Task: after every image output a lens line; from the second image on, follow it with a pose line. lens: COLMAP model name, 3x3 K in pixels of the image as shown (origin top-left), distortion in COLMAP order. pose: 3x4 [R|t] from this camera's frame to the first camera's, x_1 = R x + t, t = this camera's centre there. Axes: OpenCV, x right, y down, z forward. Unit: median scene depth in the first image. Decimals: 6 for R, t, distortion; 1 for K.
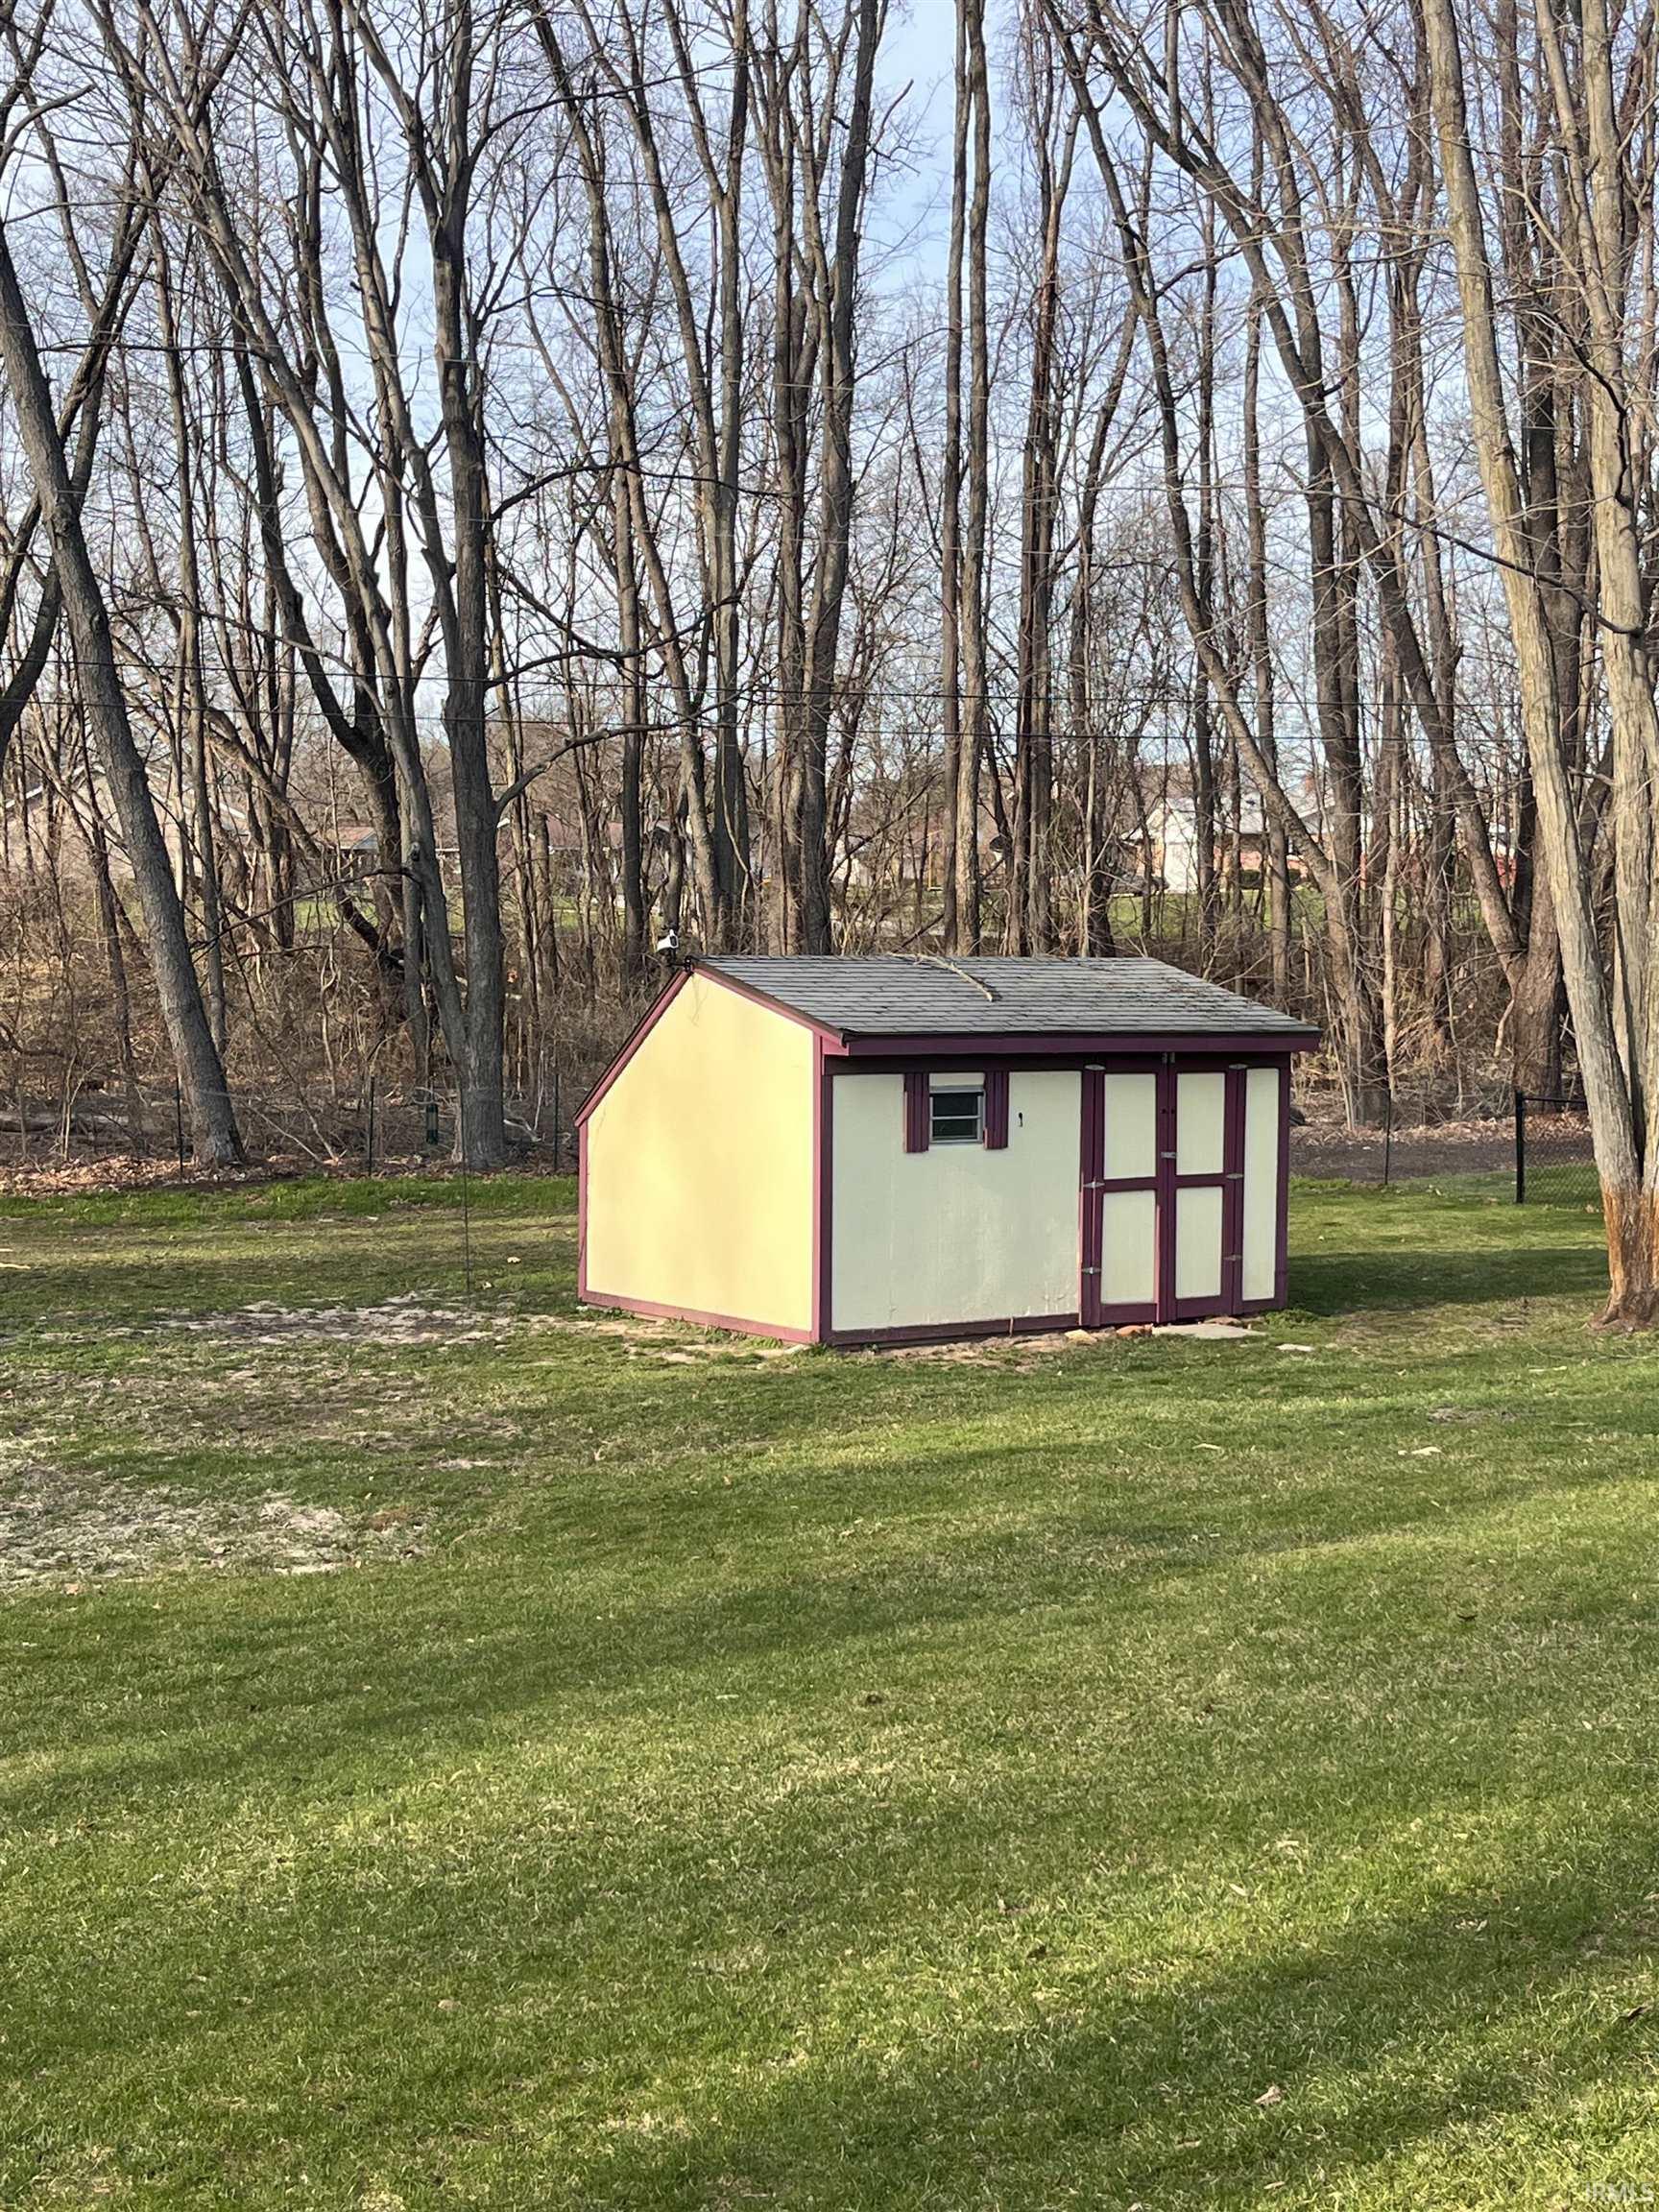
lens RADIAL K [[2942.3, 0, 829.9], [0, 2942.3, 1107.6], [0, 0, 1]] dist [0.031181, 0.000000]
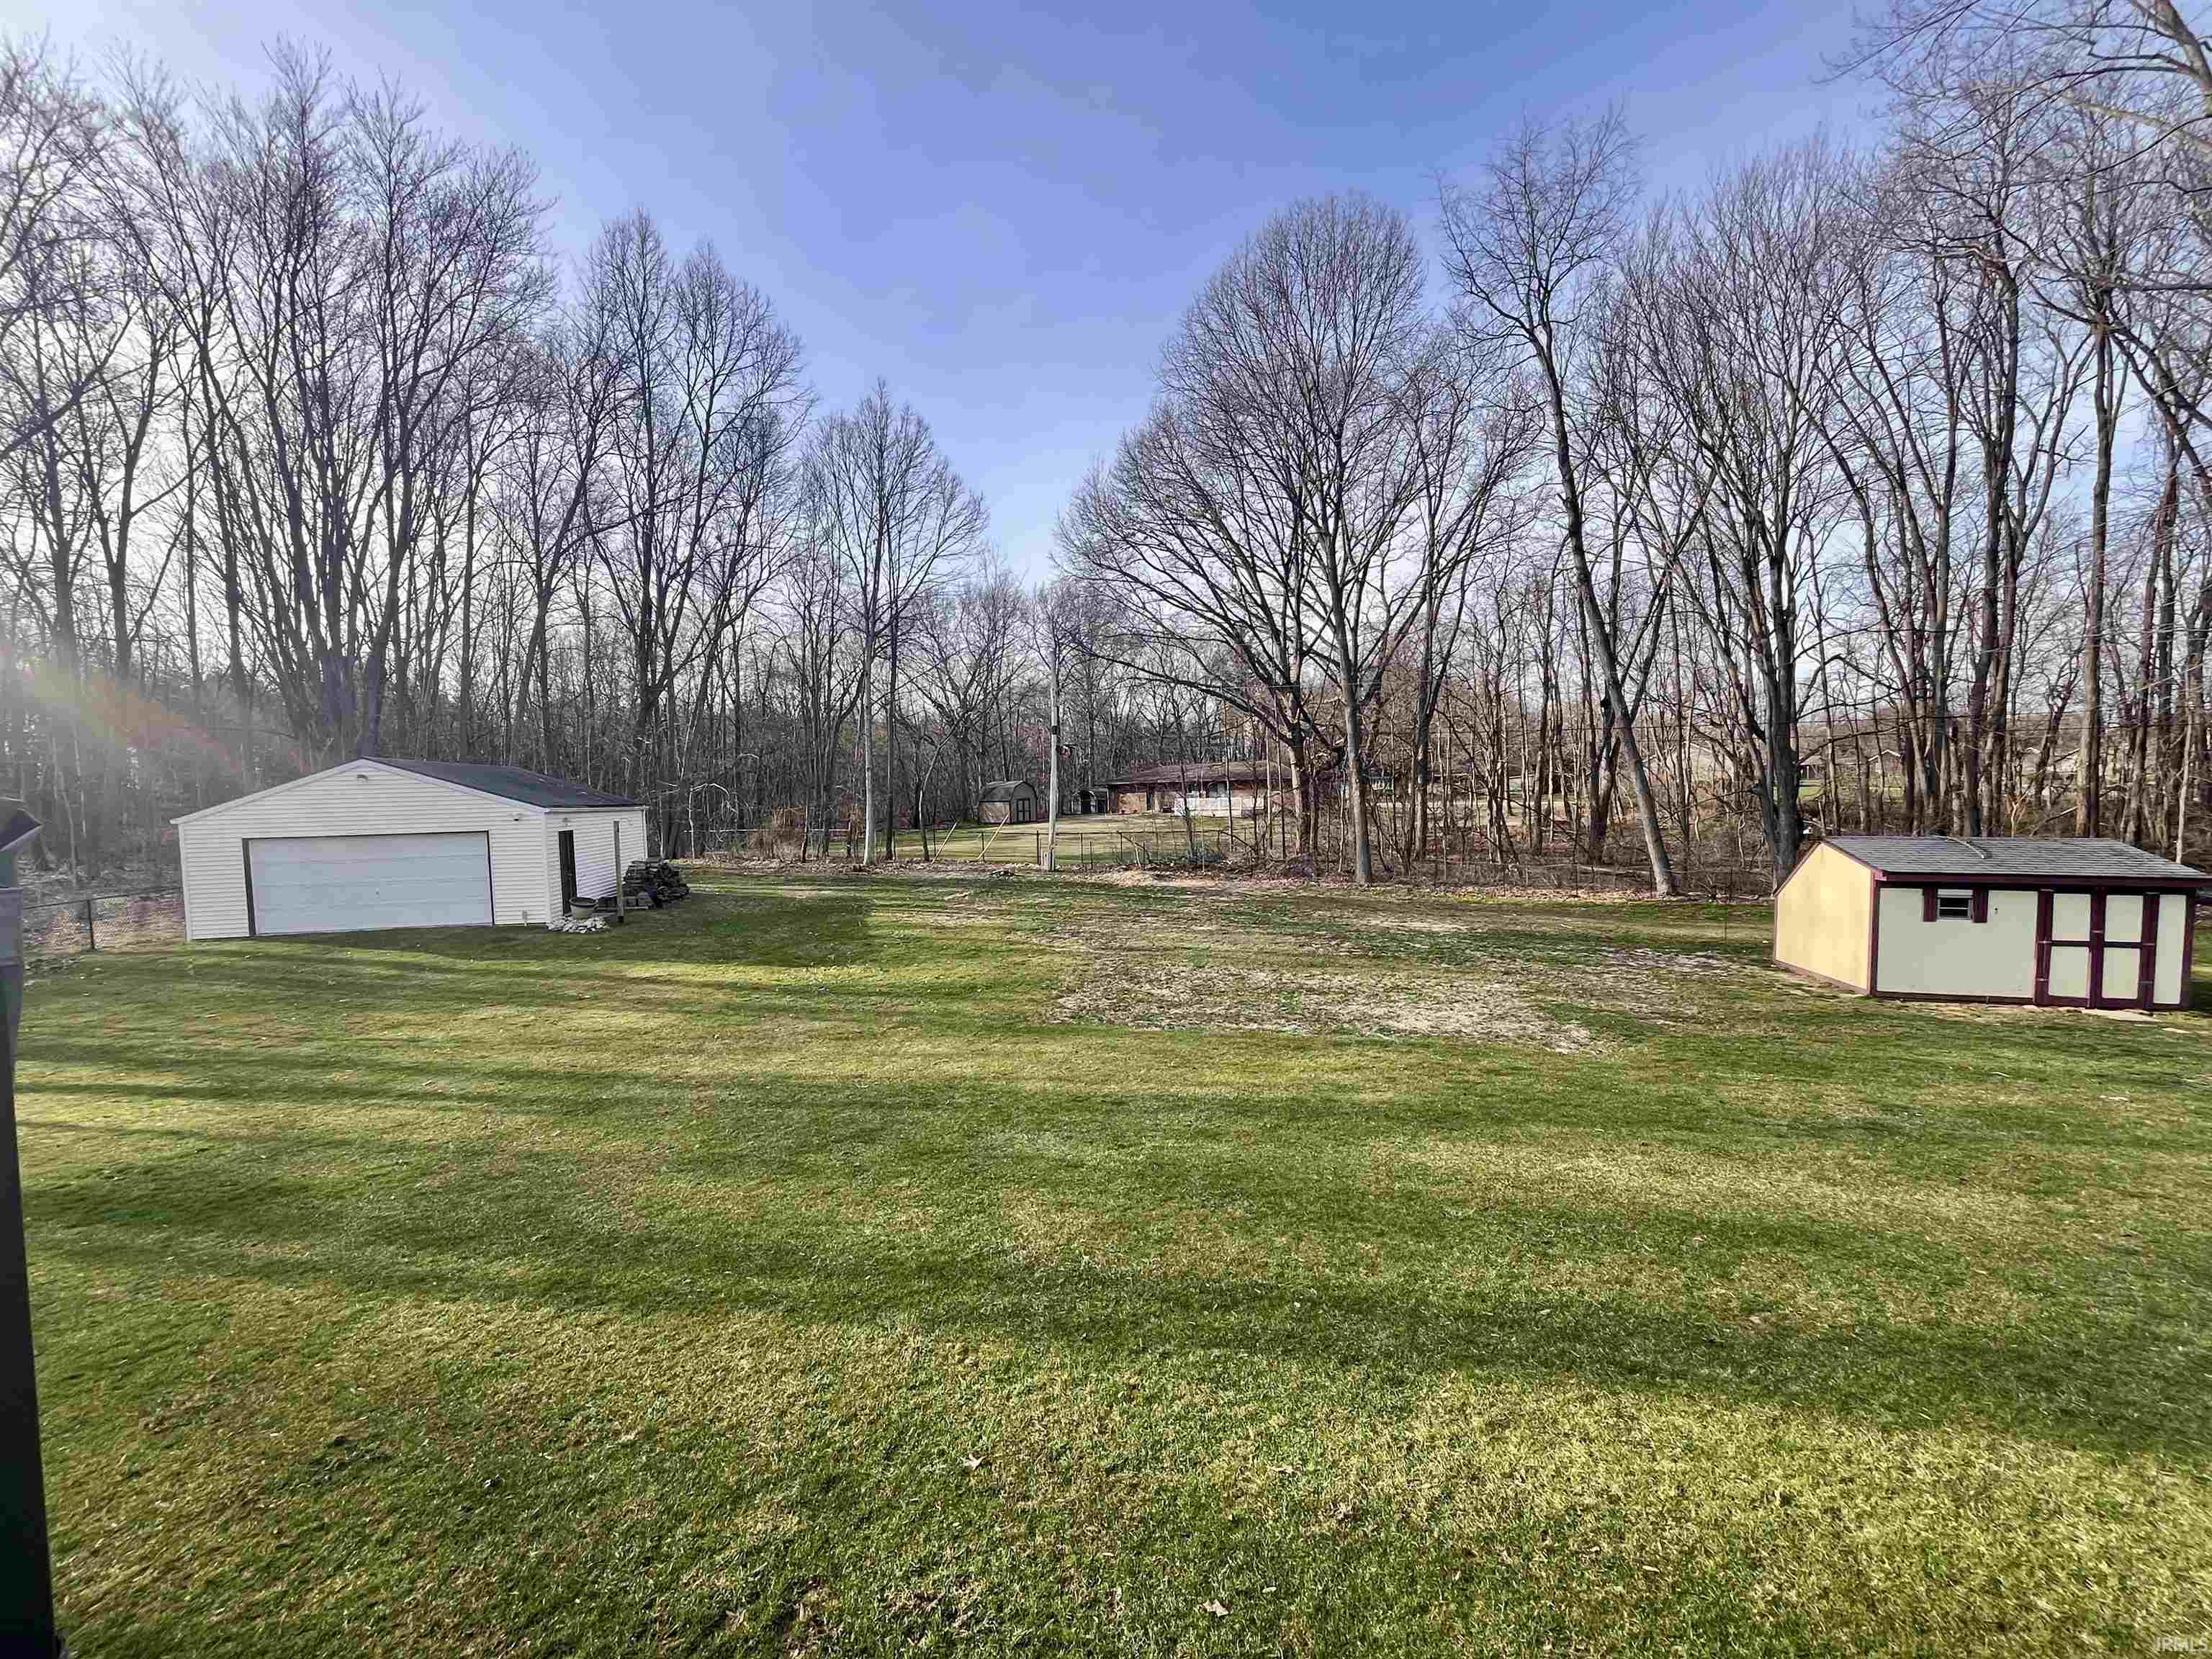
lens RADIAL K [[897.4, 0, 1110.5], [0, 897.4, 837.3], [0, 0, 1]] dist [-0.001722, -0.000565]
pose [[0.680649, 0.026704, -0.732123, 0.102309], [-0.037729, 0.999287, 0.001373, -0.027872], [0.731638, 0.026688, 0.681171, 0.005829]]
